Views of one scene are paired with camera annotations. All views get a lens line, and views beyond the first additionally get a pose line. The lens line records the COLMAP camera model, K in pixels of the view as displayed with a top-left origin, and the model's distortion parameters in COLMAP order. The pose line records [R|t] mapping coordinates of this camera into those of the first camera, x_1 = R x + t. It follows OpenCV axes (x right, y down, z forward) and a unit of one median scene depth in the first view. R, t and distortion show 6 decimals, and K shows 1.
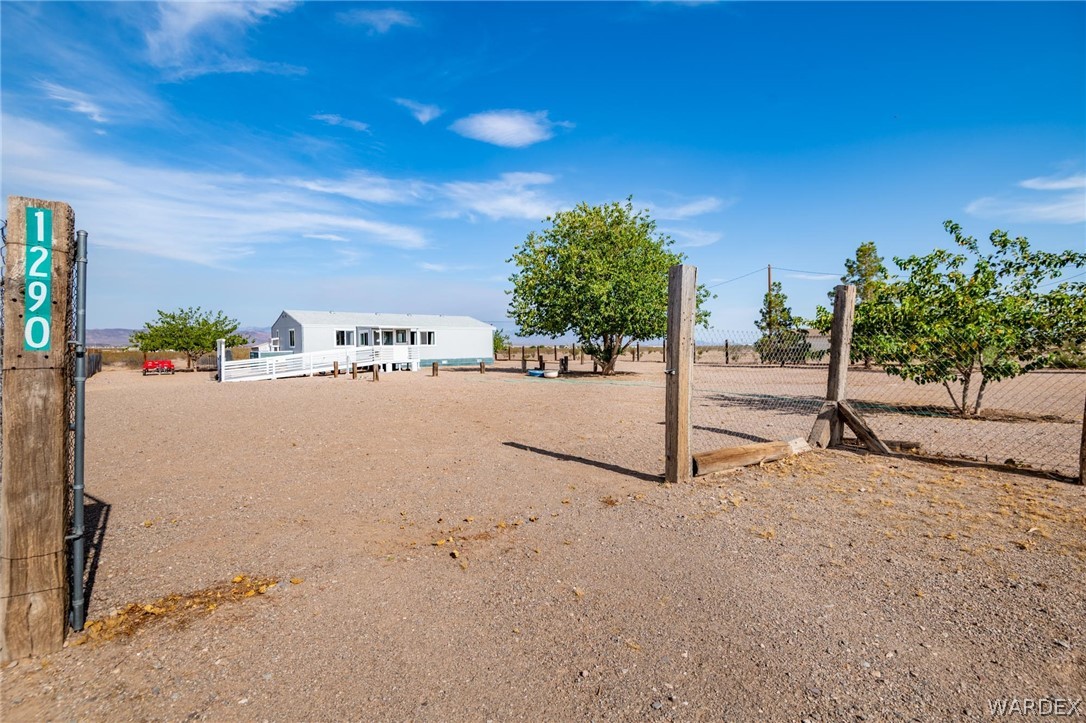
lens RADIAL K [[495.7, 0, 539.8], [0, 495.7, 357.6], [0, 0, 1]] dist [0.007617, -0.000092]
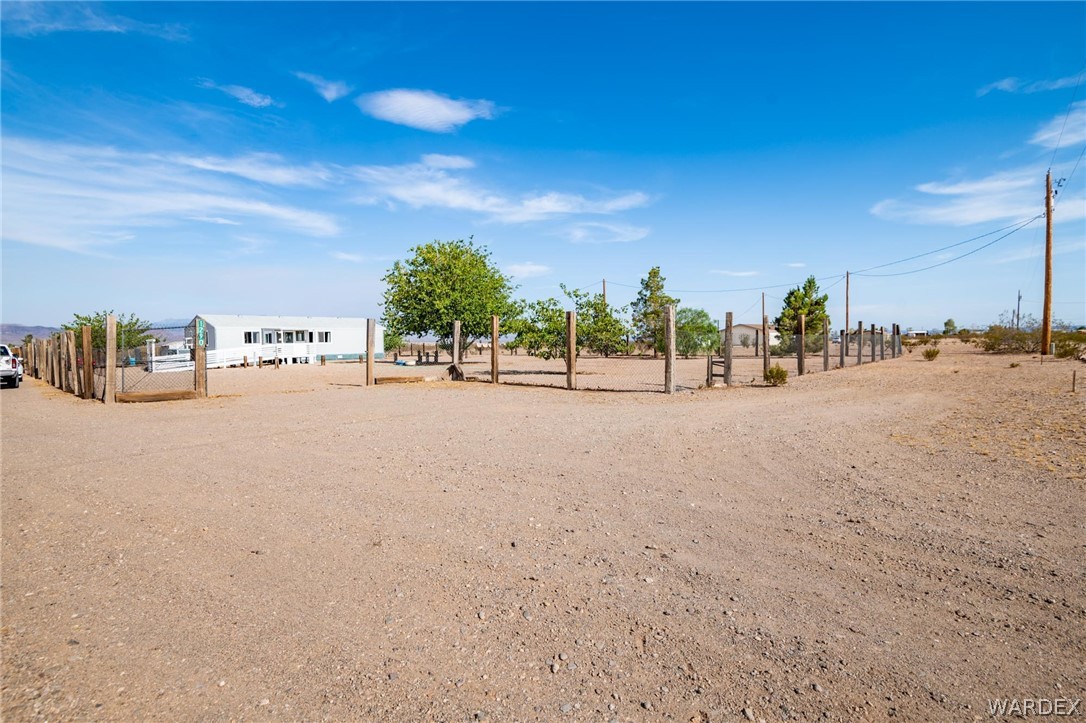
lens RADIAL K [[546.2, 0, 543.0], [0, 546.2, 361.5], [0, 0, 1]] dist [0.025446, -0.000042]
pose [[0.992690, -0.009345, 0.120330, 0.157500], [0.008068, 0.999906, 0.011094, 0.010643], [-0.120423, -0.010042, 0.992672, -0.436562]]
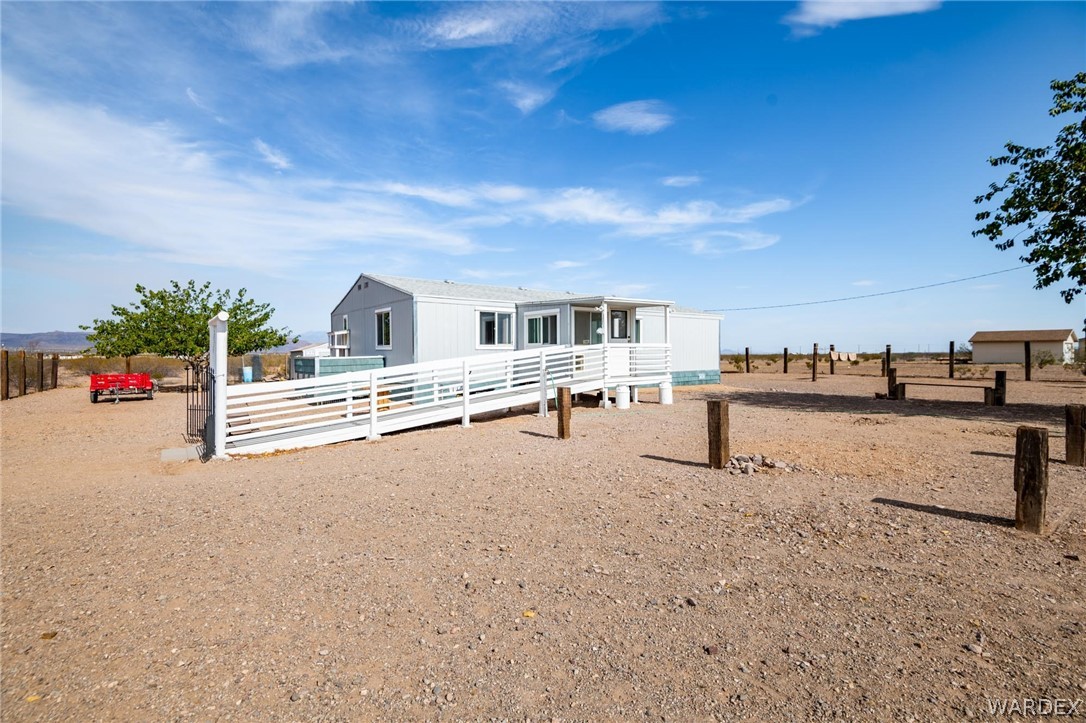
lens RADIAL K [[496.5, 0, 545.1], [0, 496.5, 341.4], [0, 0, 1]] dist [0.041036, -0.026665]
pose [[0.999138, 0.004817, -0.041235, -0.325938], [-0.006934, 0.998656, -0.051361, -0.003392], [0.040932, 0.051603, 0.997828, 0.533092]]
